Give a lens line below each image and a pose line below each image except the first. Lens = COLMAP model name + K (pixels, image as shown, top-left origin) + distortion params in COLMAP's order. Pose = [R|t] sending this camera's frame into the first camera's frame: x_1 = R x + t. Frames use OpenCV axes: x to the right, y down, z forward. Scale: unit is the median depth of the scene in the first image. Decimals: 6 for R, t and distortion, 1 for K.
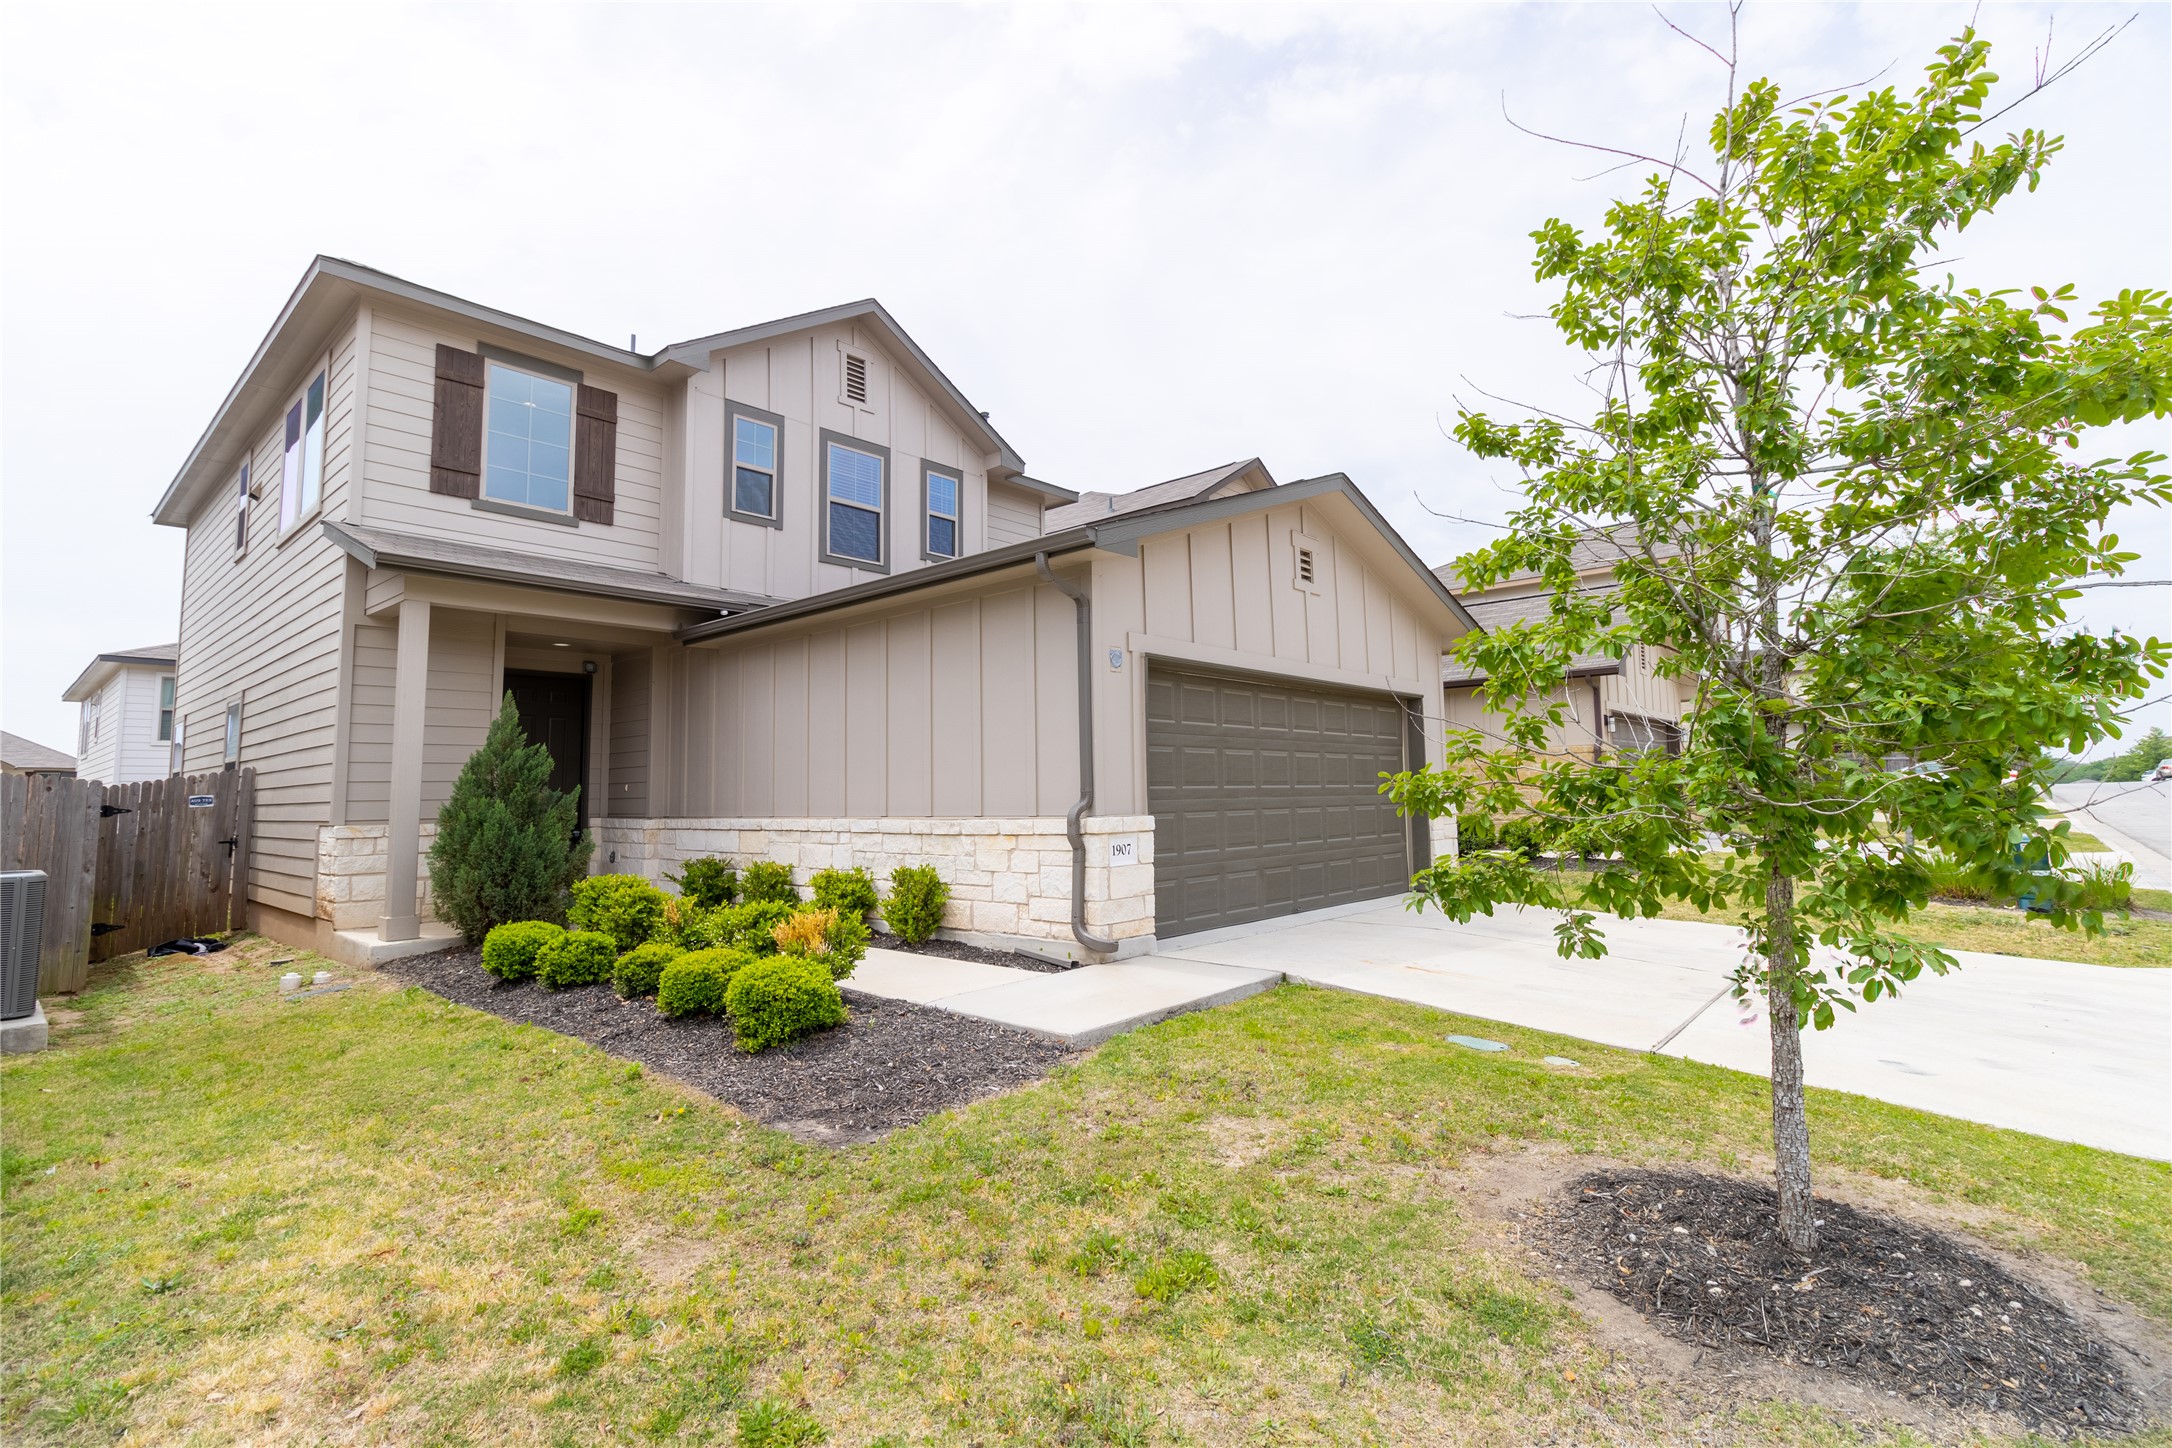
lens RADIAL K [[1004.3, 0, 1090.2], [0, 1004.3, 688.3], [0, 0, 1]] dist [-0.001418, -0.000036]
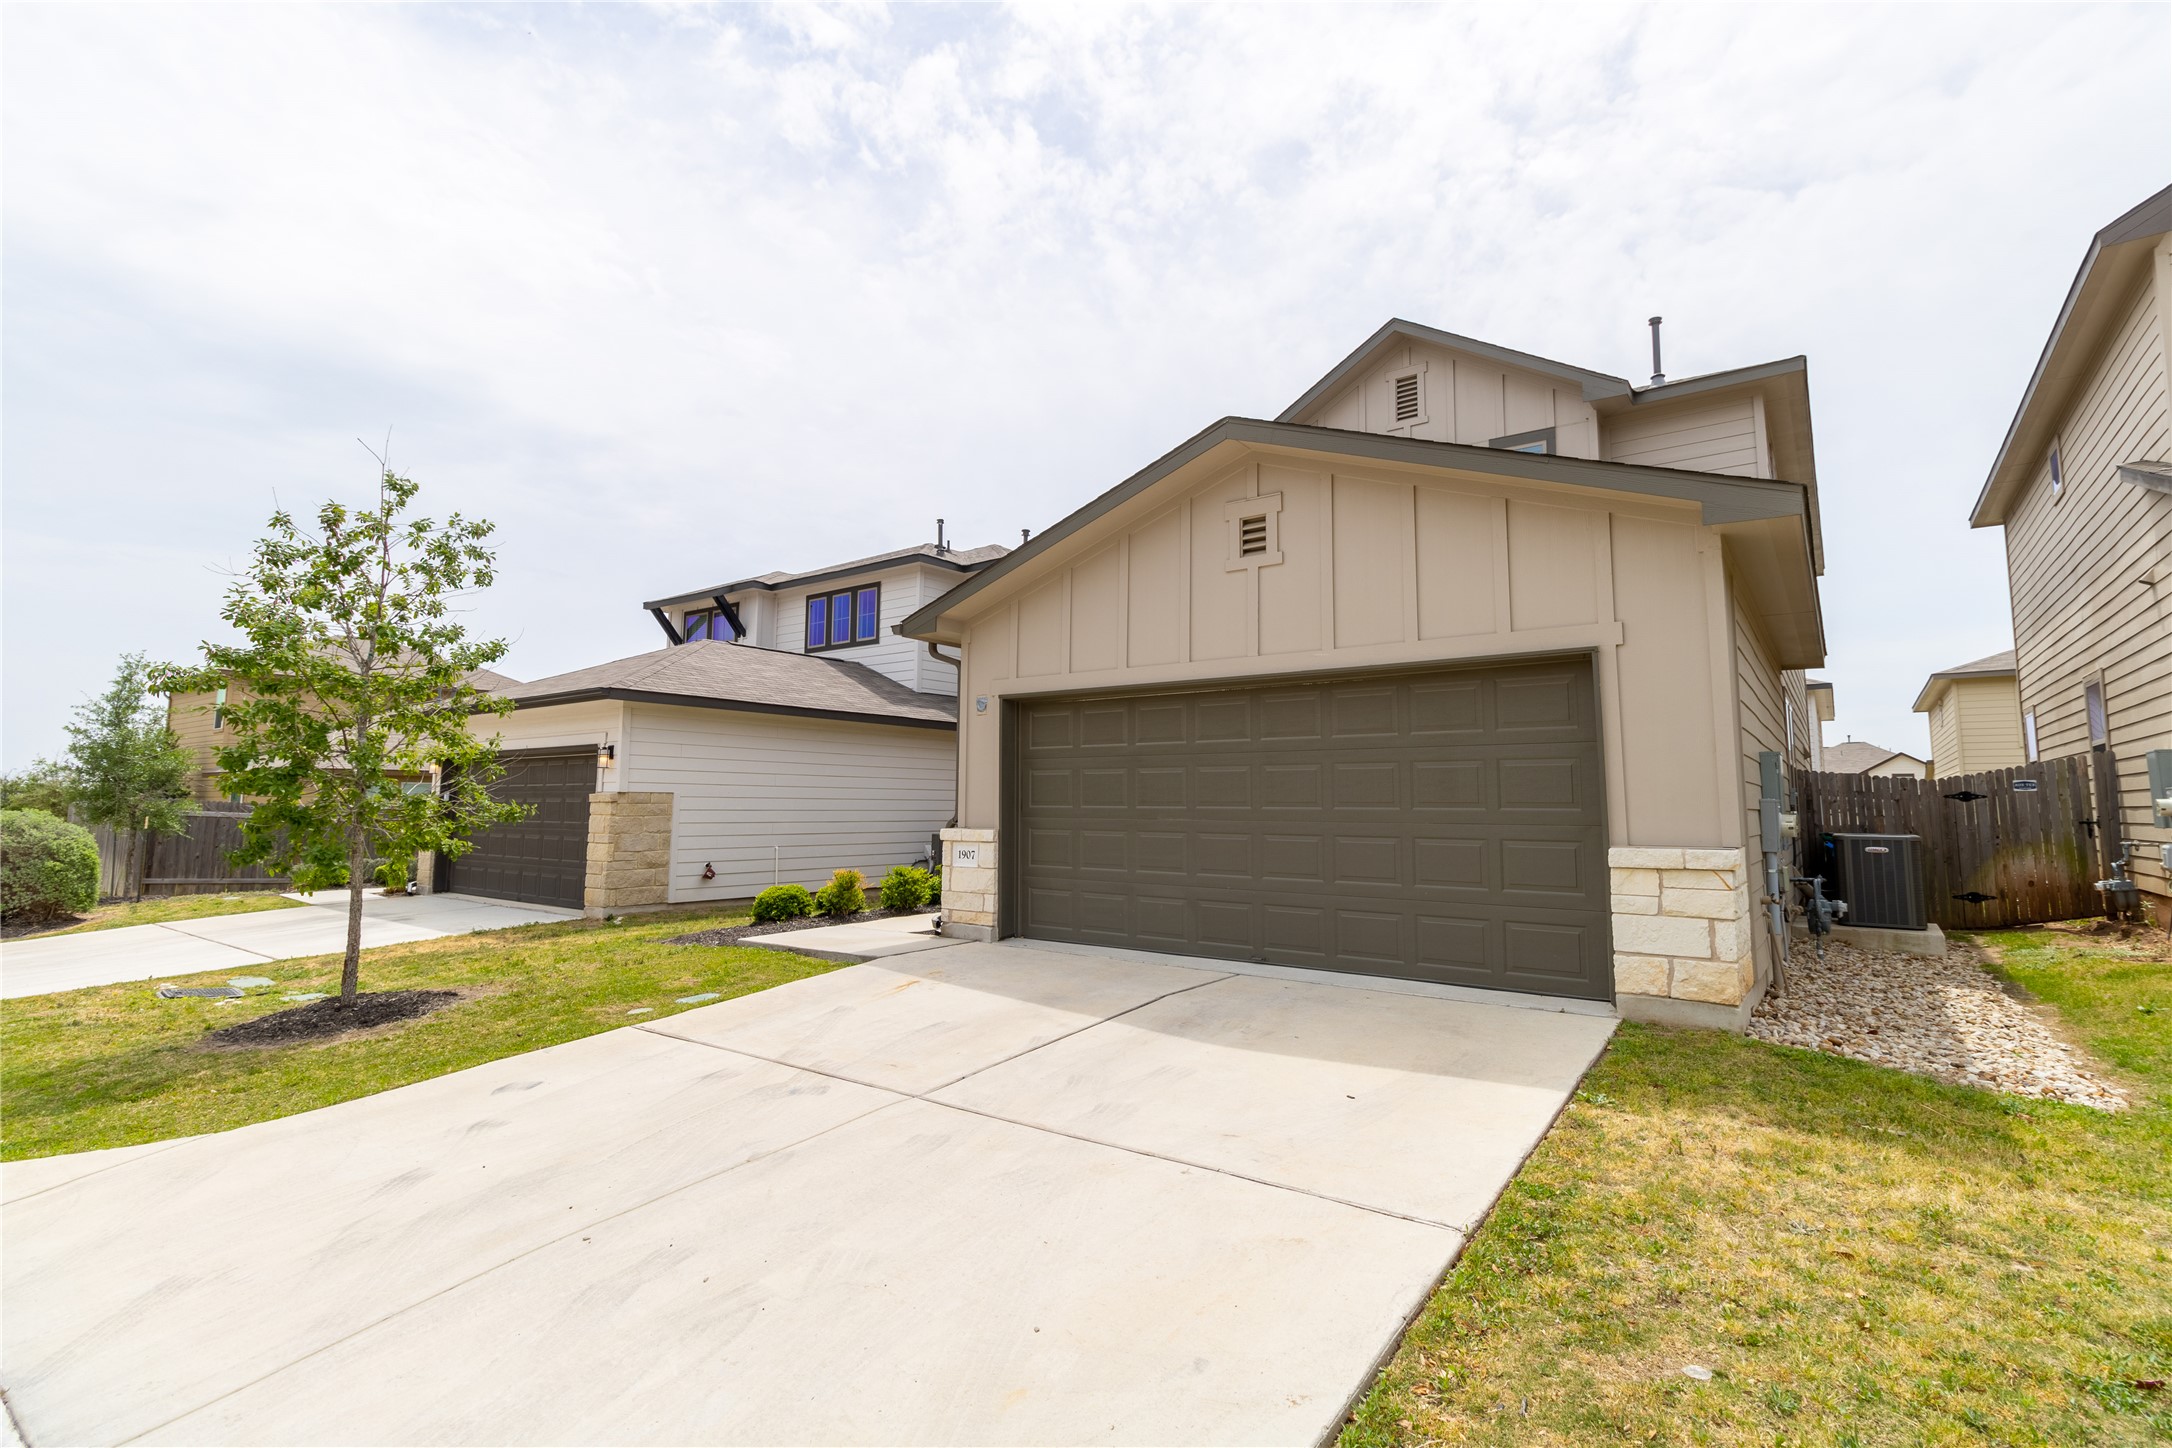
lens RADIAL K [[1003.0, 0, 1097.3], [0, 1003.0, 691.6], [0, 0, 1]] dist [0.001961, 0.000760]
pose [[0.091795, -0.095909, -0.991148, 1.036984], [0.096830, 0.991493, -0.086975, 0.063416], [0.991059, -0.087989, 0.100301, 0.817158]]
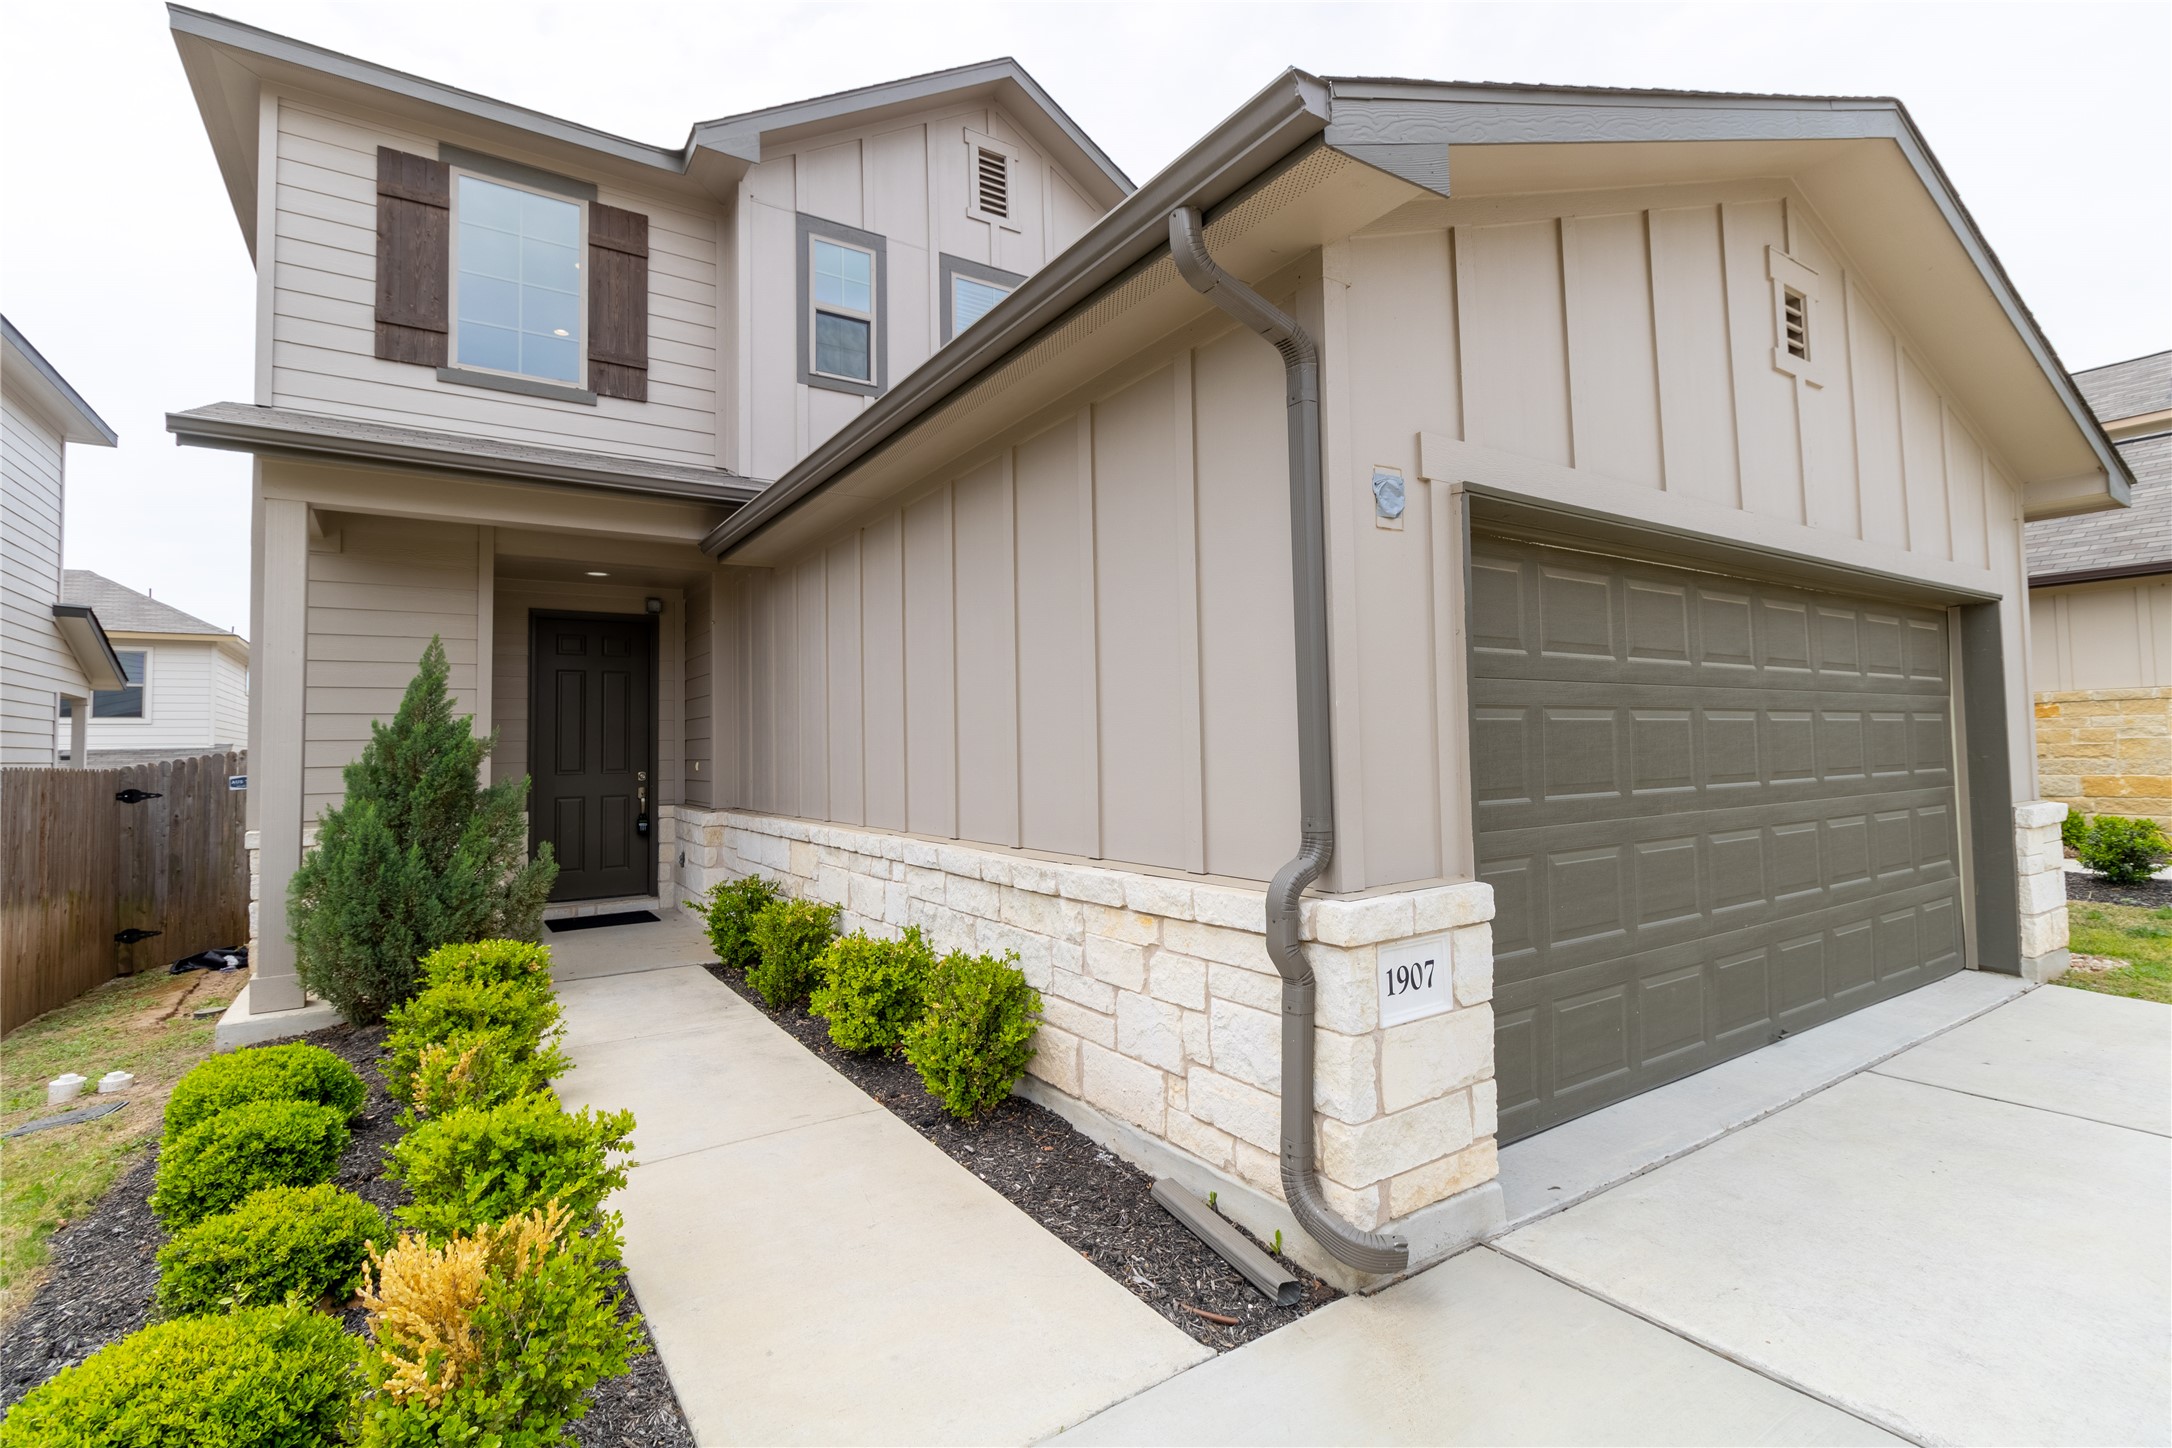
lens RADIAL K [[1003.0, 0, 1097.3], [0, 1003.0, 691.6], [0, 0, 1]] dist [0.001961, 0.000760]
pose [[0.968860, -0.015516, -0.247121, 0.008647], [0.028693, 0.998346, 0.049811, 0.020351], [0.245940, -0.055351, 0.967703, 0.462190]]
